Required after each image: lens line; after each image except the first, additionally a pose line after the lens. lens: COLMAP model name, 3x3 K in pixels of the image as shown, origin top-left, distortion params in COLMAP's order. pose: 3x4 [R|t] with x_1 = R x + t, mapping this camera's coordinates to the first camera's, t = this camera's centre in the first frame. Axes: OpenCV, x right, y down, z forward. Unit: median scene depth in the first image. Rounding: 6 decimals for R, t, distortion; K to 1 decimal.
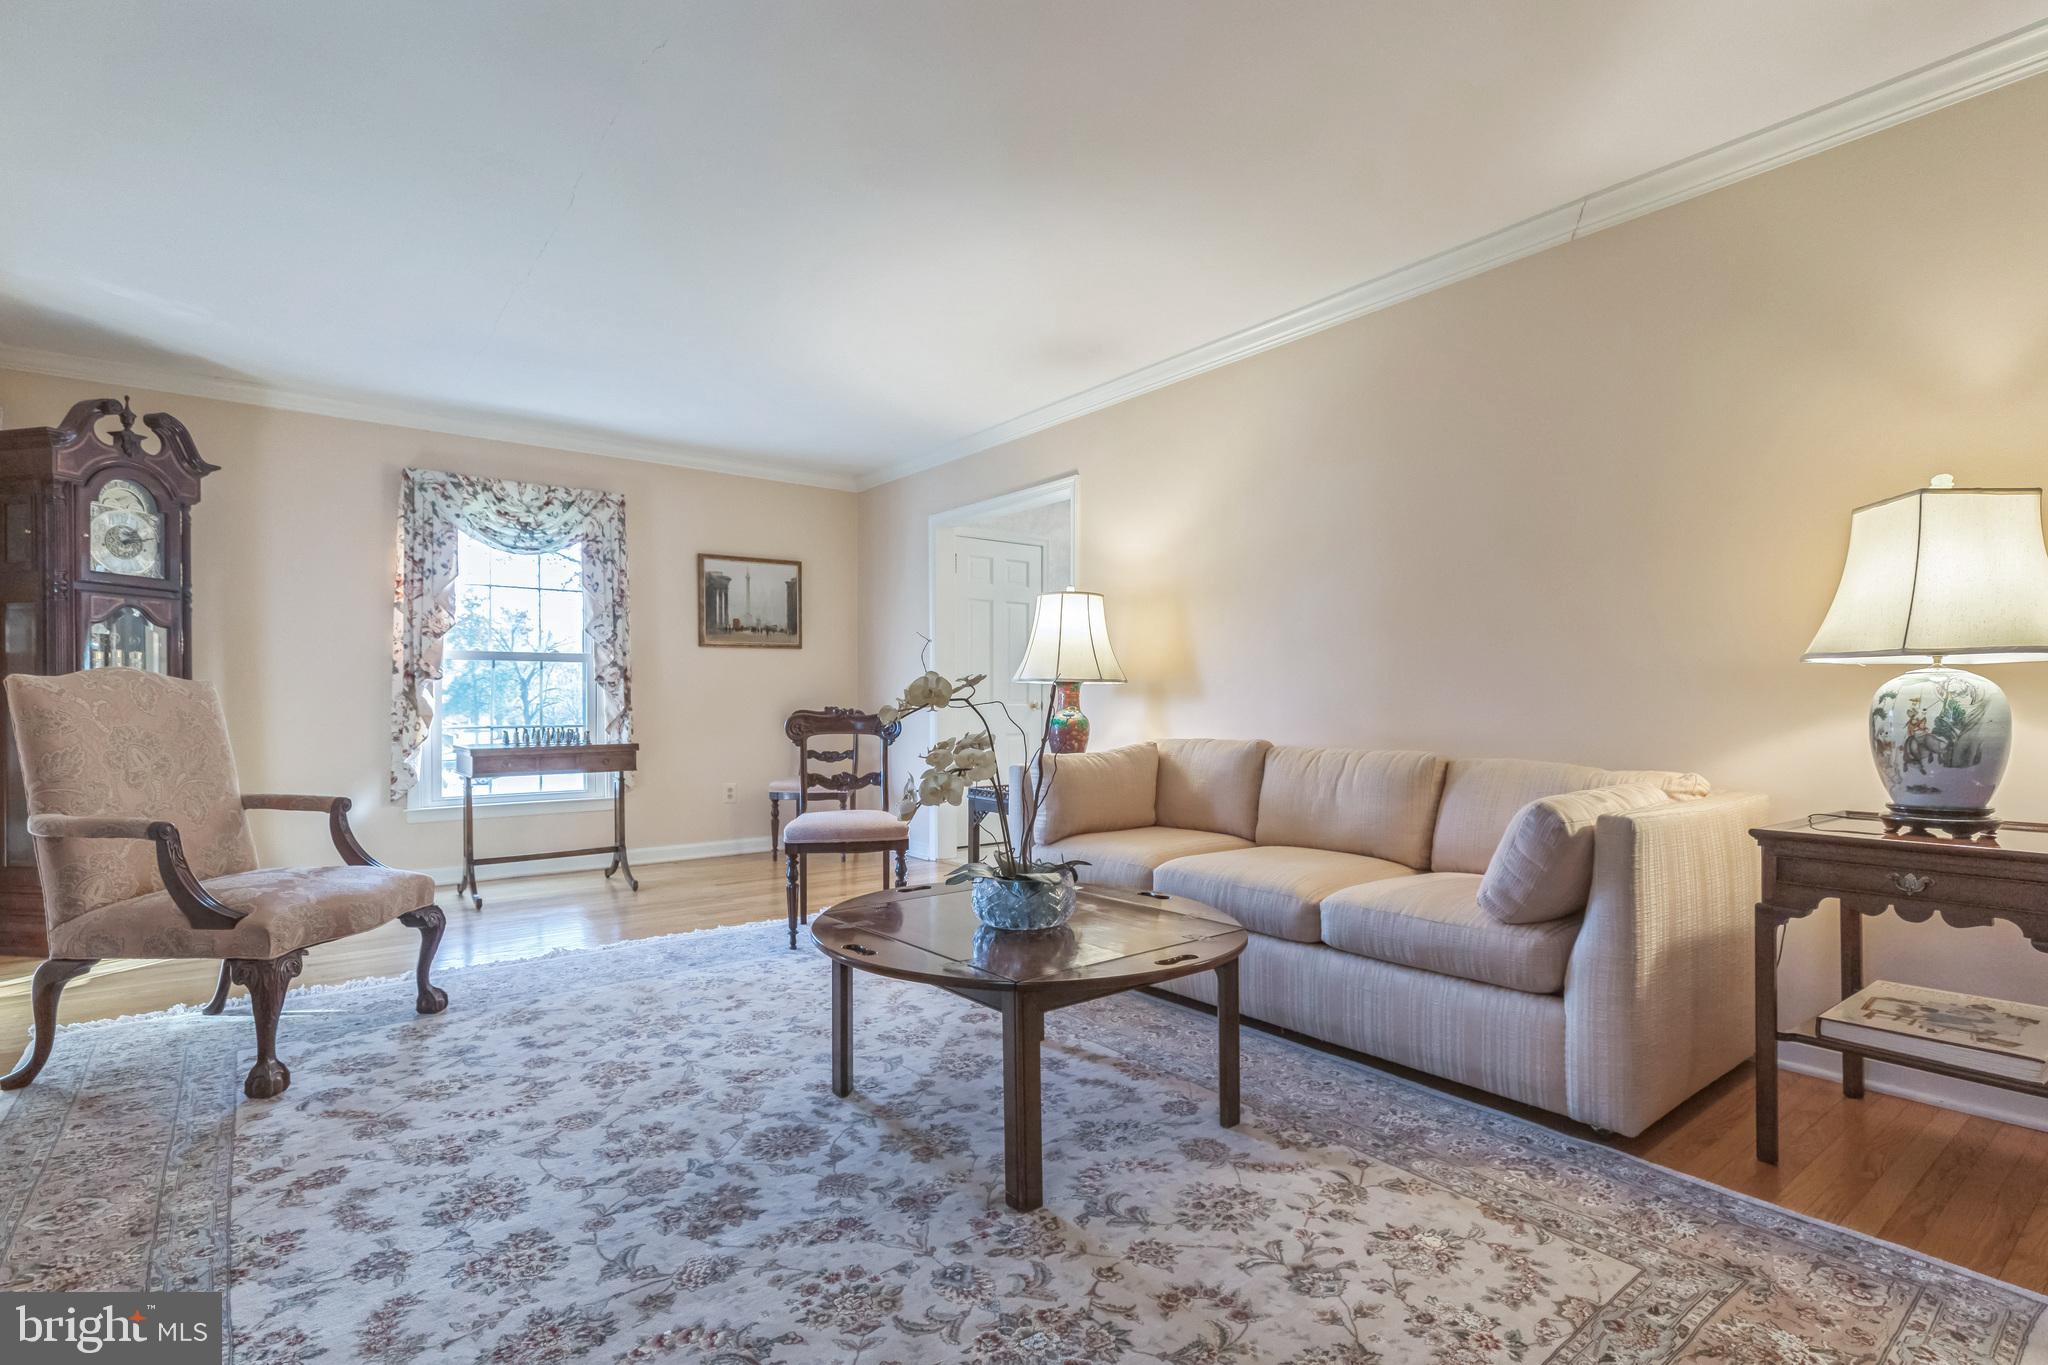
lens RADIAL K [[984.6, 0, 1029.0], [0, 984.6, 696.8], [0, 0, 1]] dist [0.008974, 0.000010]
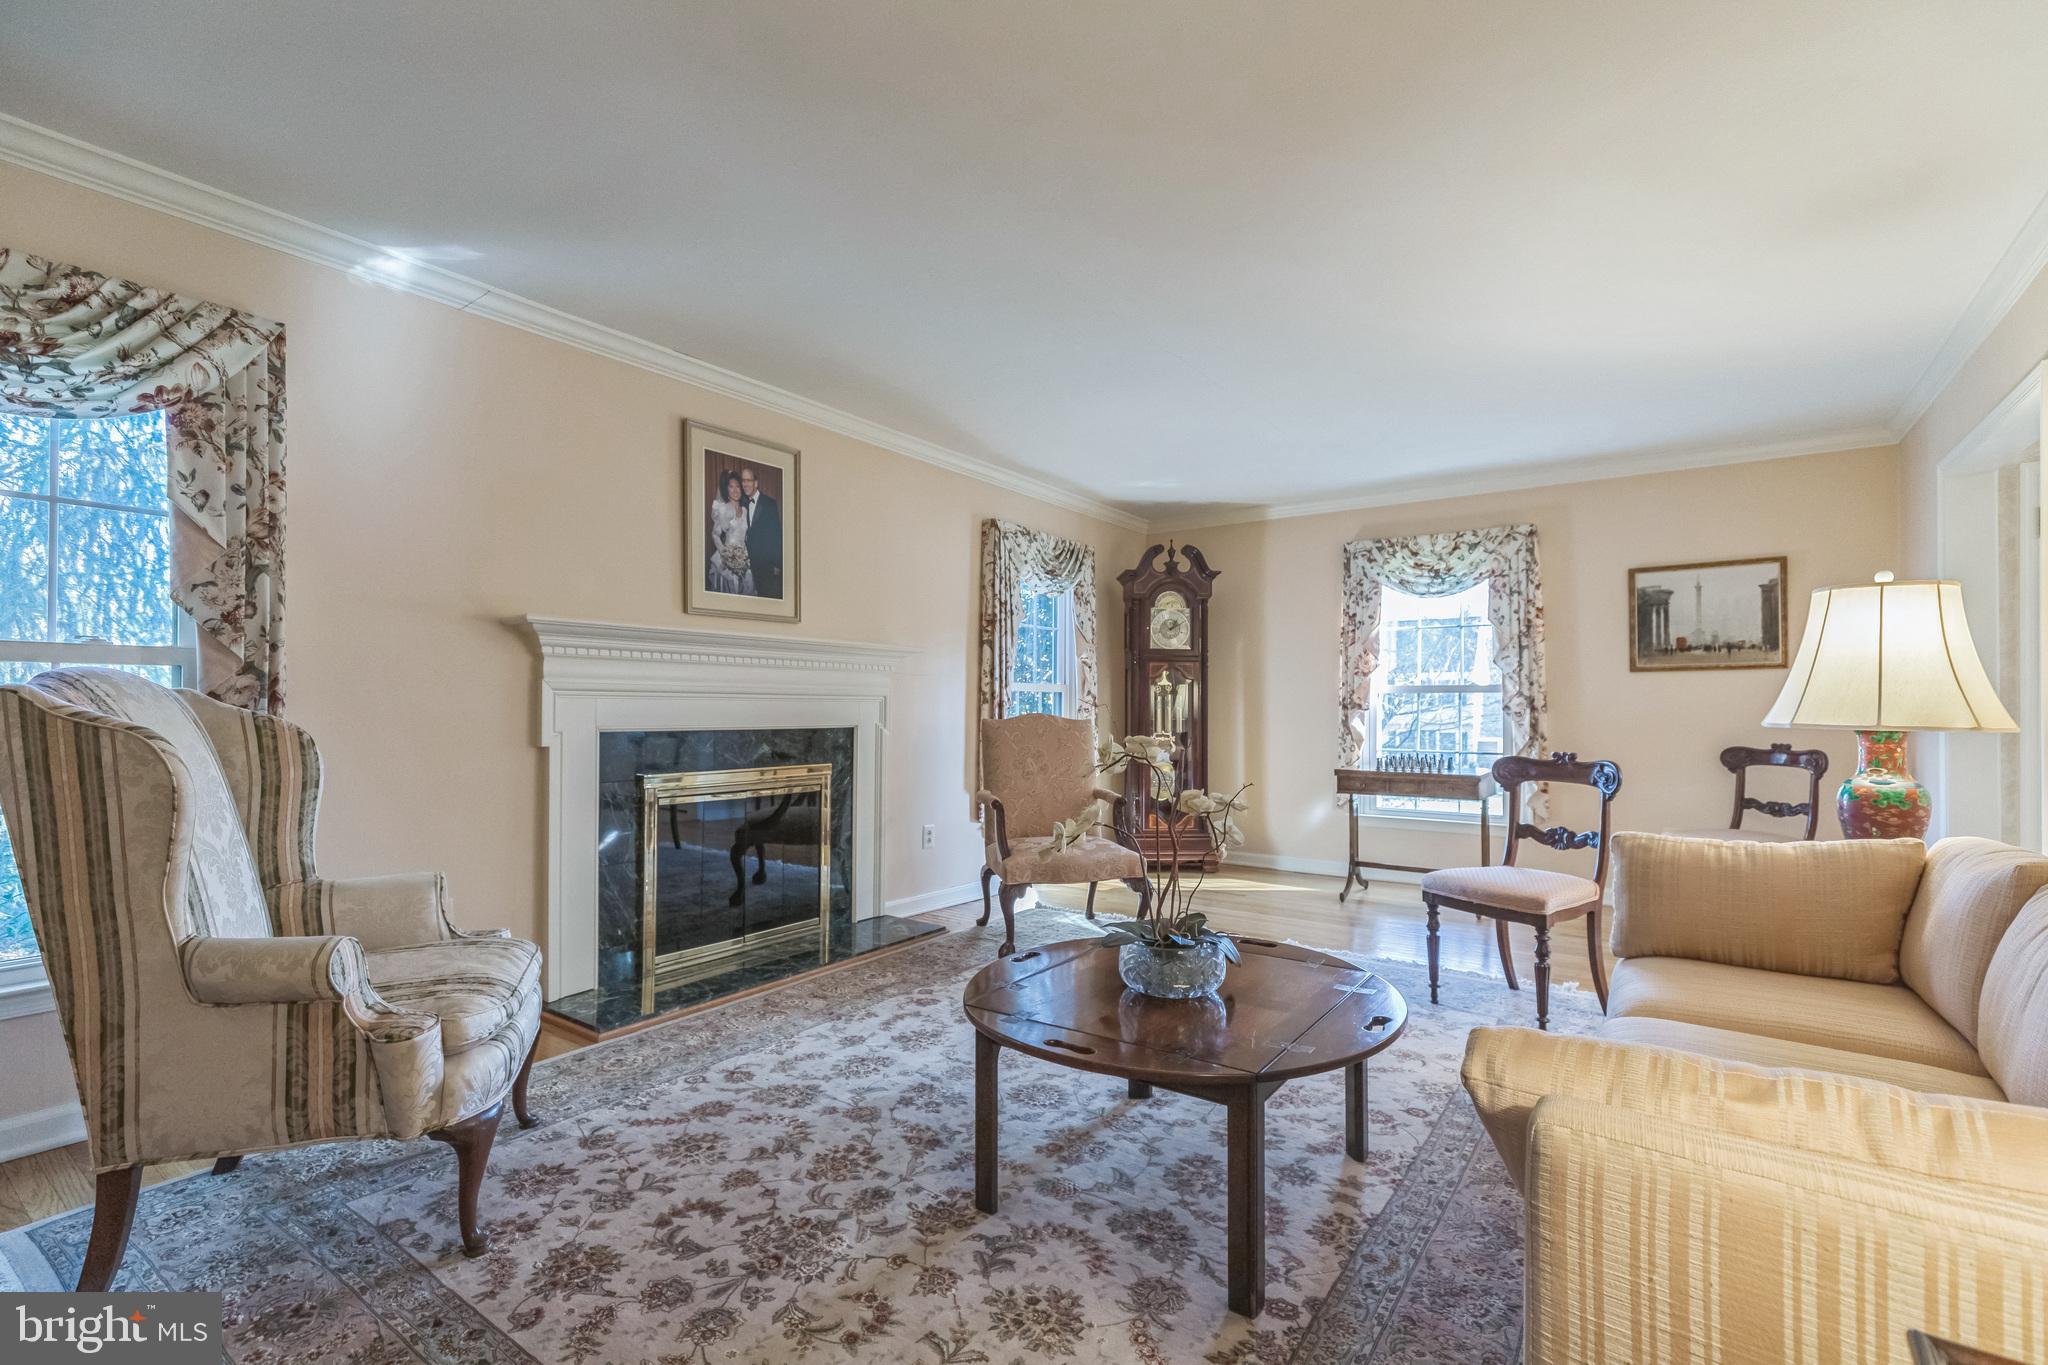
lens RADIAL K [[933.6, 0, 1029.3], [0, 933.6, 690.5], [0, 0, 1]] dist [0.012898, -0.000314]
pose [[0.277187, -0.012036, -0.960741, 0.398201], [-0.000096, 0.999921, -0.012554, -0.027417], [0.960816, 0.003572, 0.277164, 0.275926]]
